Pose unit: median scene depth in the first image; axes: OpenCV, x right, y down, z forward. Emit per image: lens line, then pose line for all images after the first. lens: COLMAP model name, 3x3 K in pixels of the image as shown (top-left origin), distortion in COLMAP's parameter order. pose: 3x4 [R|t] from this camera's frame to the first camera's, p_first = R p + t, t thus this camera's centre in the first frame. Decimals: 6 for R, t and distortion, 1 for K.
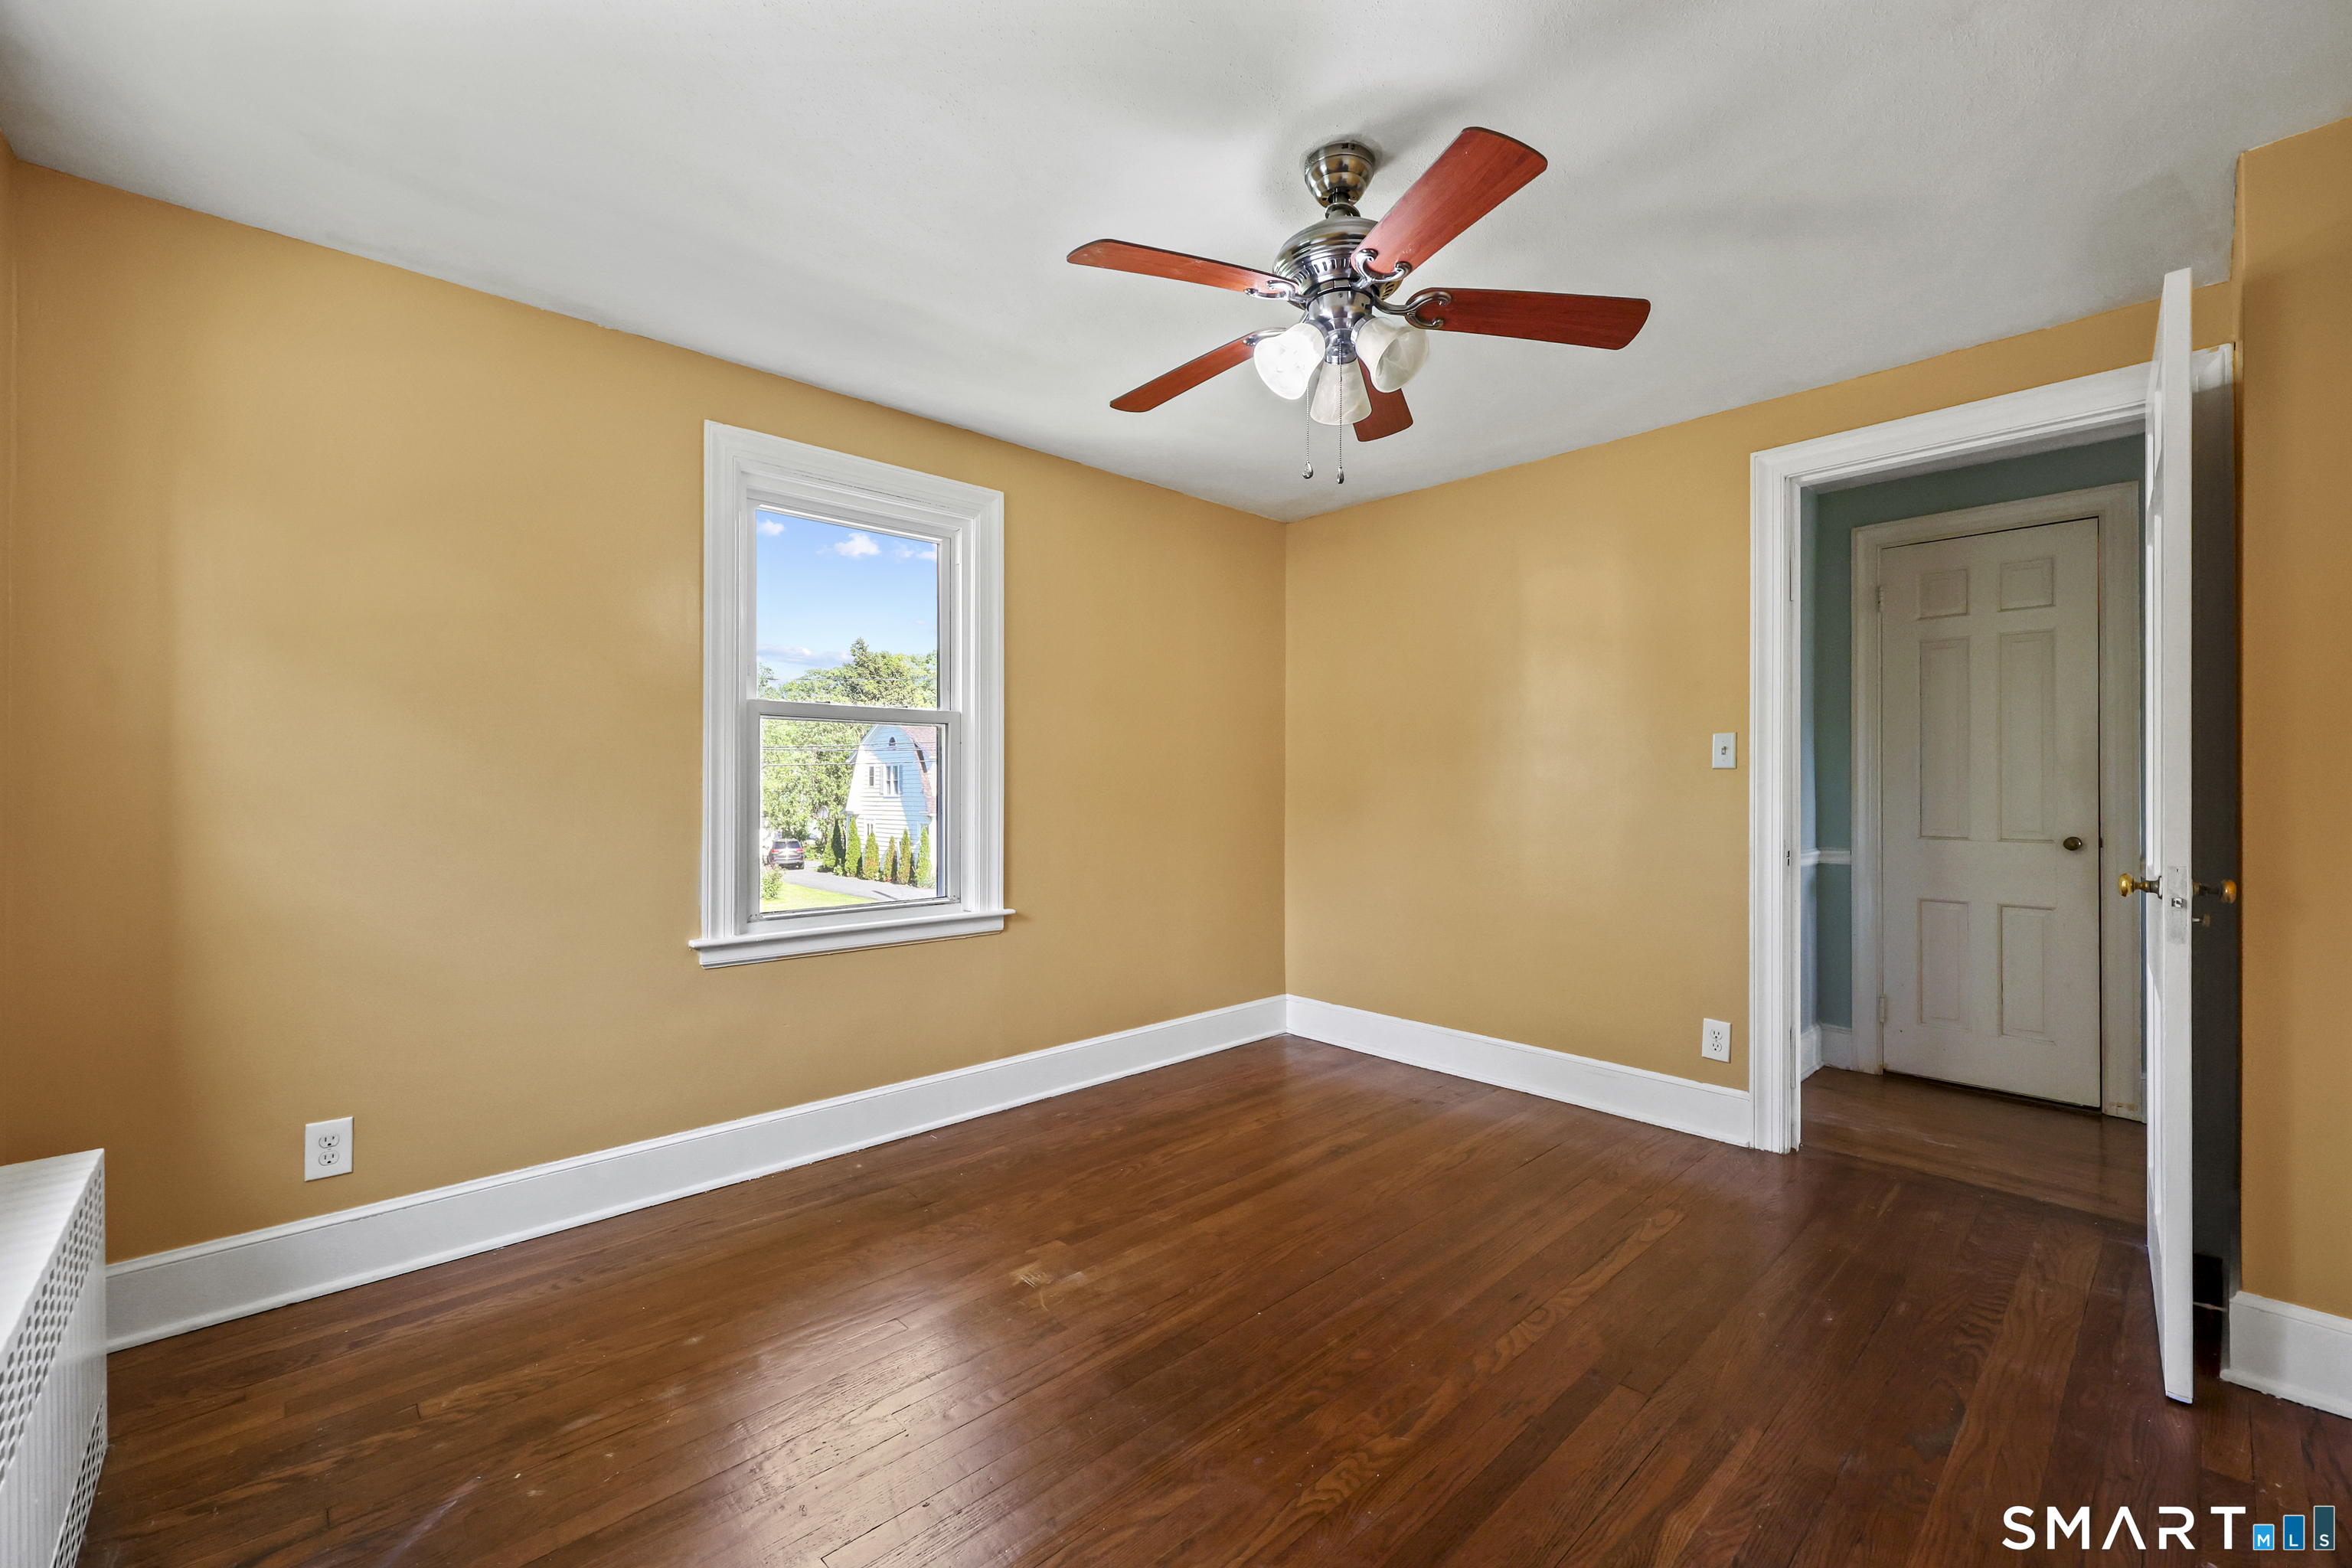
lens RADIAL K [[950.4, 0, 1183.5], [0, 950.4, 777.7], [0, 0, 1]] dist [0.000396, -0.000010]
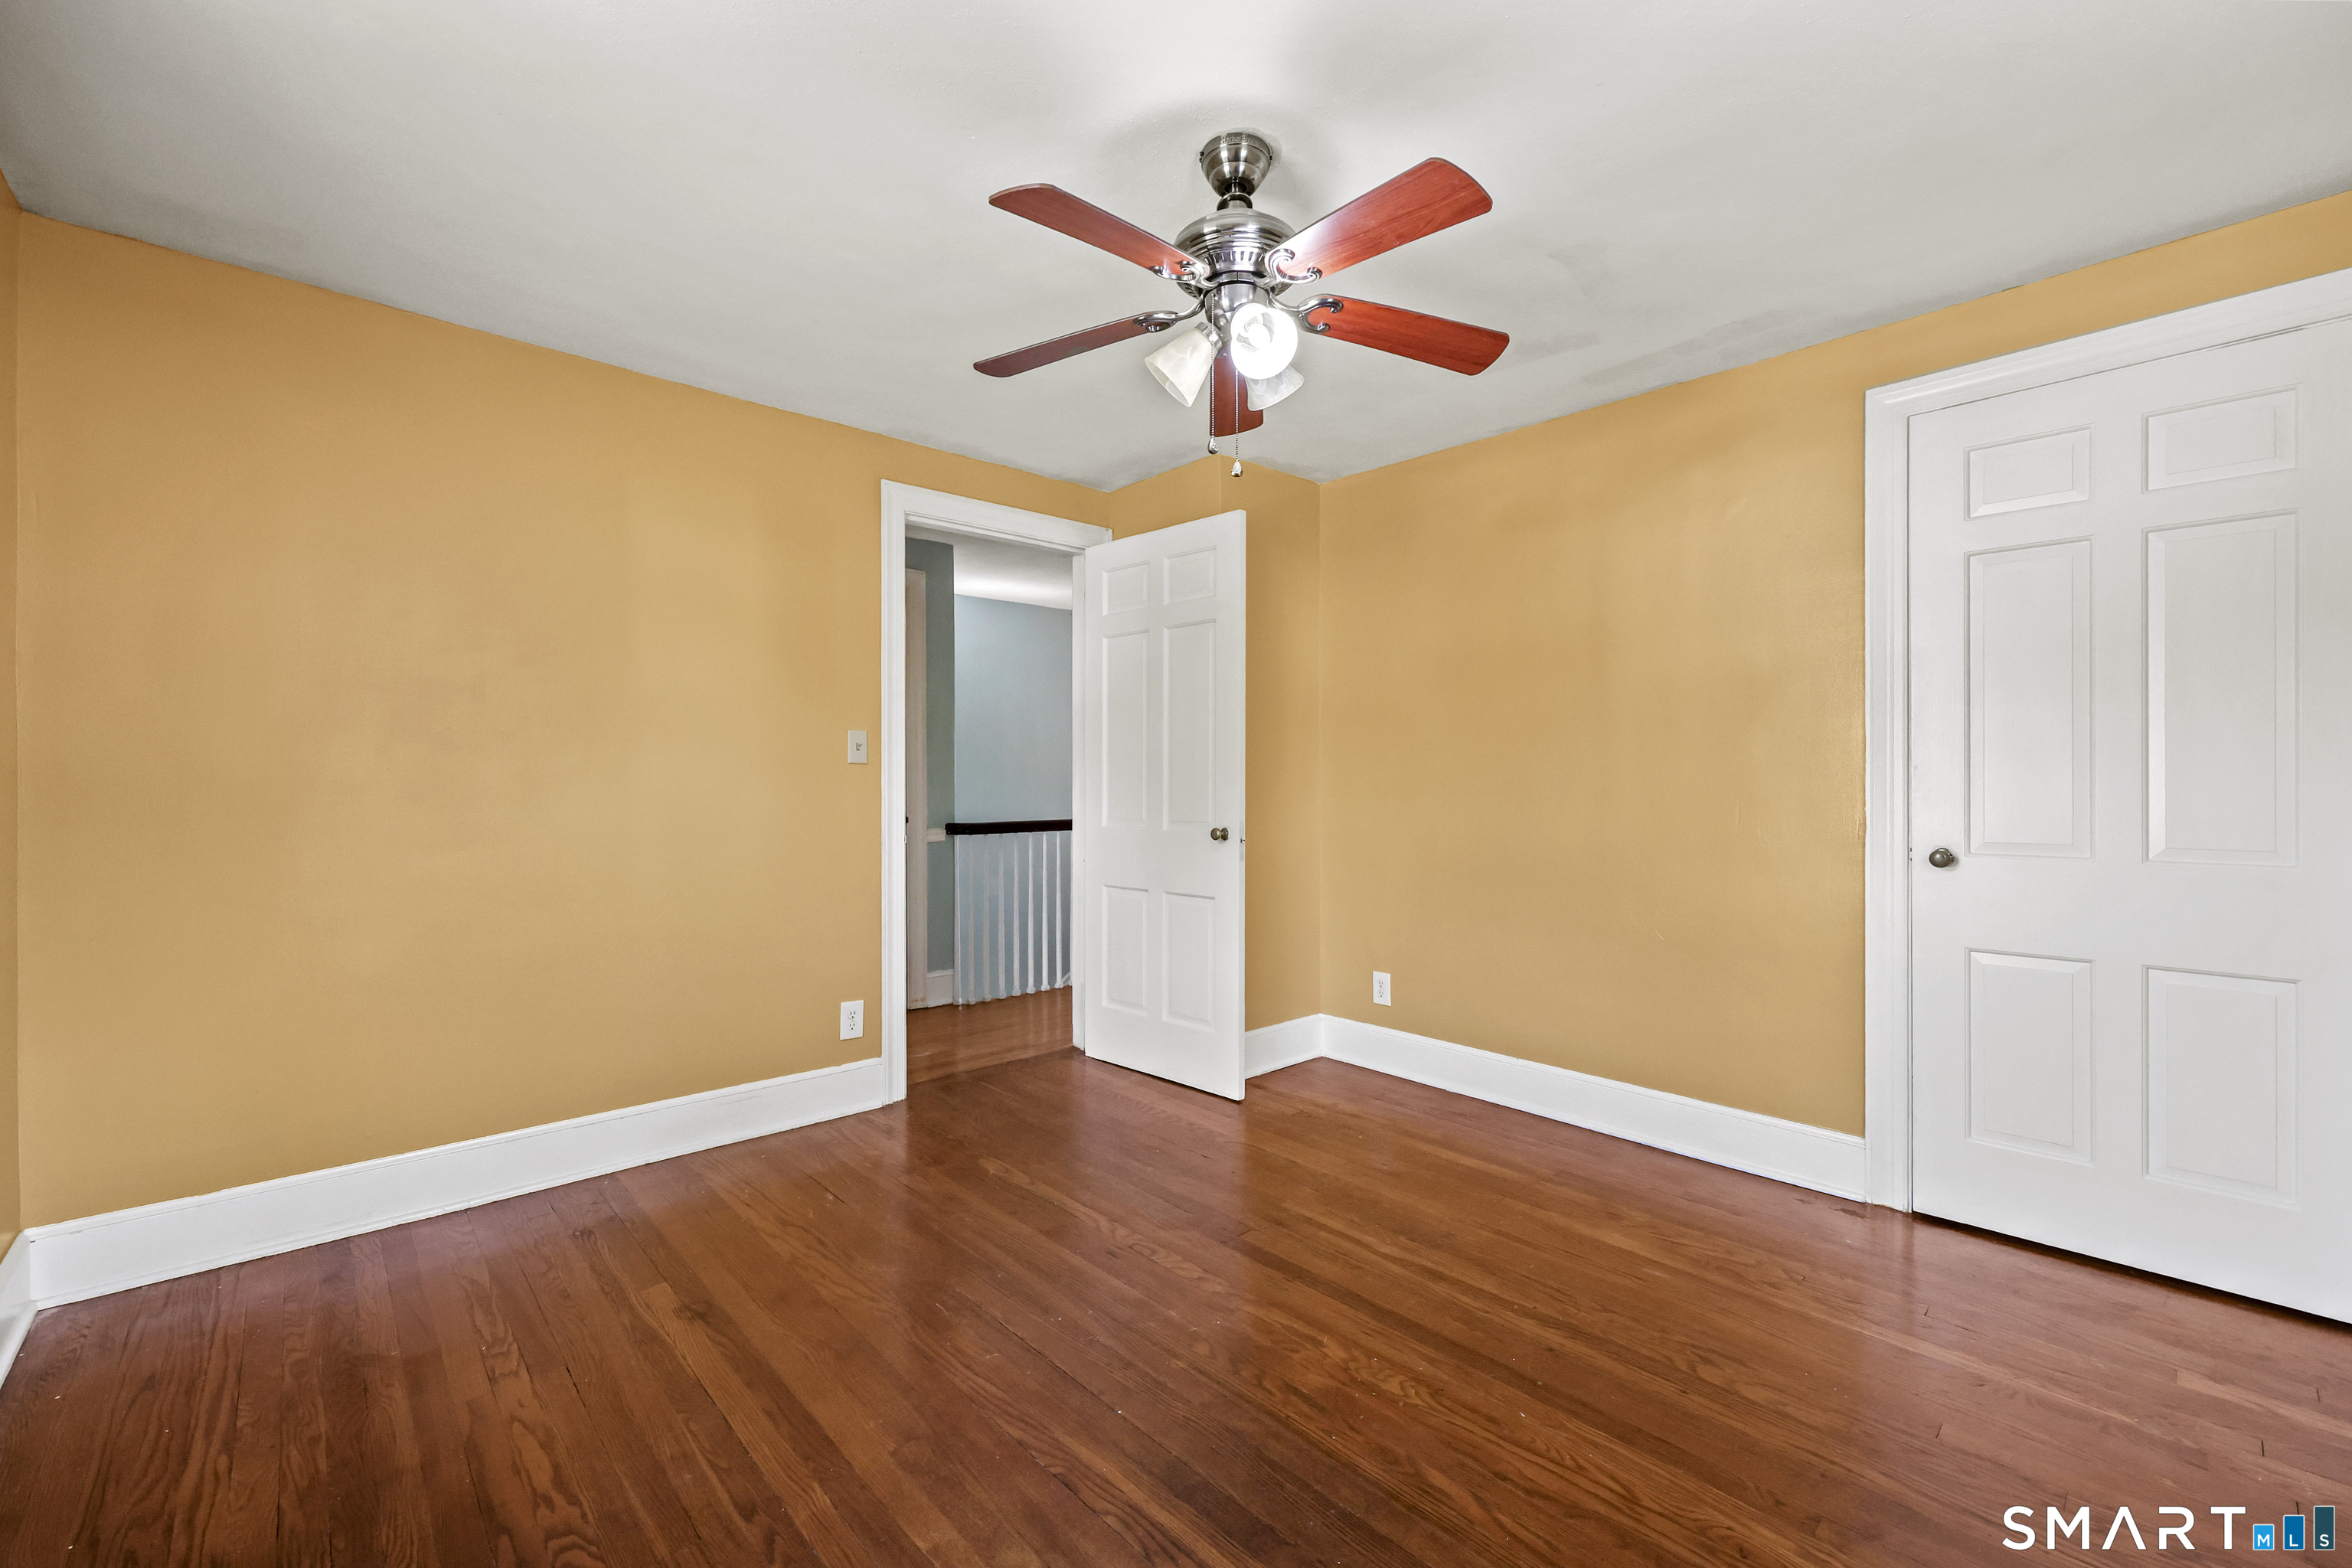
lens RADIAL K [[950.4, 0, 1187.5], [0, 950.4, 784.9], [0, 0, 1]] dist [0.000396, -0.000010]
pose [[0.019125, -0.004474, 0.999807, -0.511952], [-0.005364, 0.999975, 0.004577, 0.007527], [-0.999803, -0.005451, 0.019101, 0.634519]]
